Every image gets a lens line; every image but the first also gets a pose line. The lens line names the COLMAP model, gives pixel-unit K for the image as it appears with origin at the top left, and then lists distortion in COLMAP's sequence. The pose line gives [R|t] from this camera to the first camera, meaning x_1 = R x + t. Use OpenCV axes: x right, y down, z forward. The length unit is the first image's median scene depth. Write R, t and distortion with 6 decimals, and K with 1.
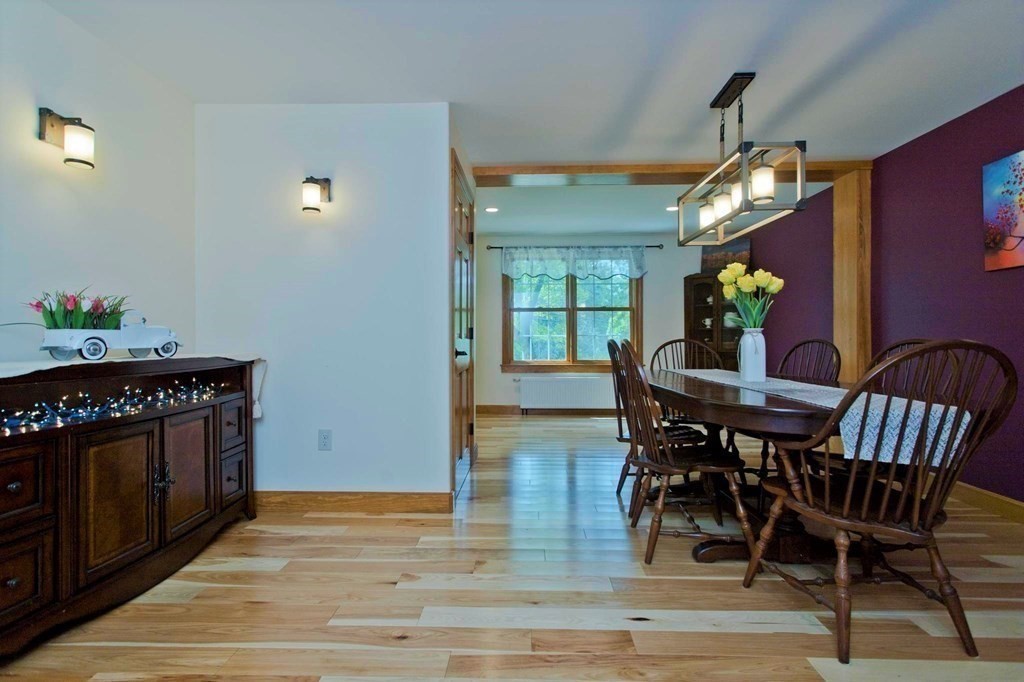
lens RADIAL K [[483.9, 0, 516.8], [0, 483.9, 335.0], [0, 0, 1]] dist [0.000781, 0.000337]
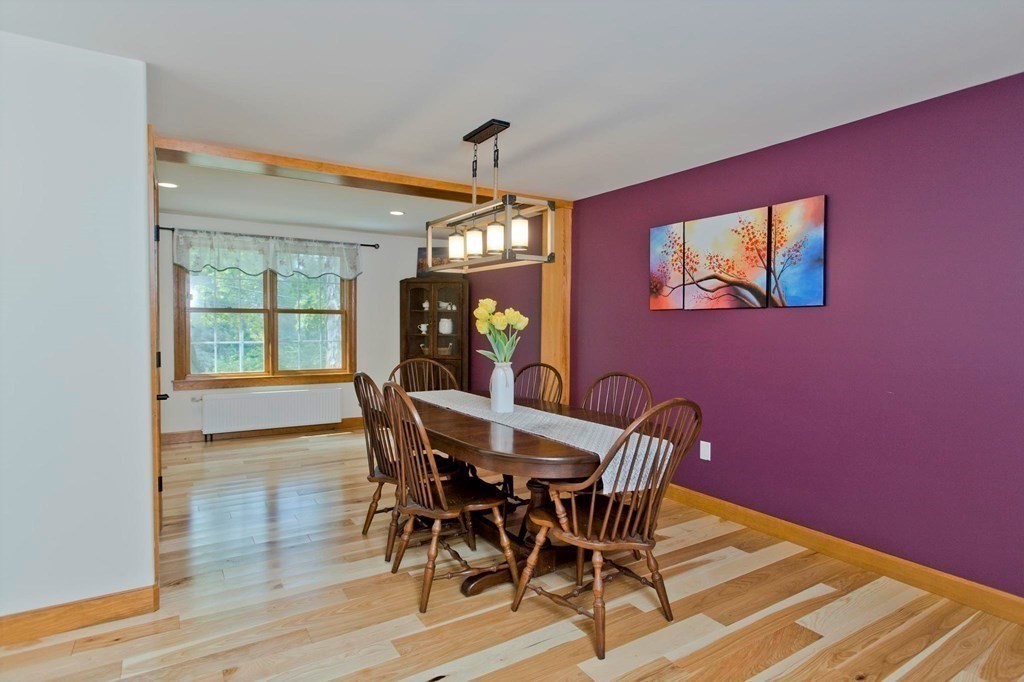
lens RADIAL K [[528.5, 0, 508.0], [0, 528.5, 344.9], [0, 0, 1]] dist [-0.005413, 0.000934]
pose [[0.835059, -0.017826, 0.549872, -0.140425], [-0.005621, 0.999146, 0.040927, -0.098862], [-0.550132, -0.037267, 0.834246, 0.024865]]
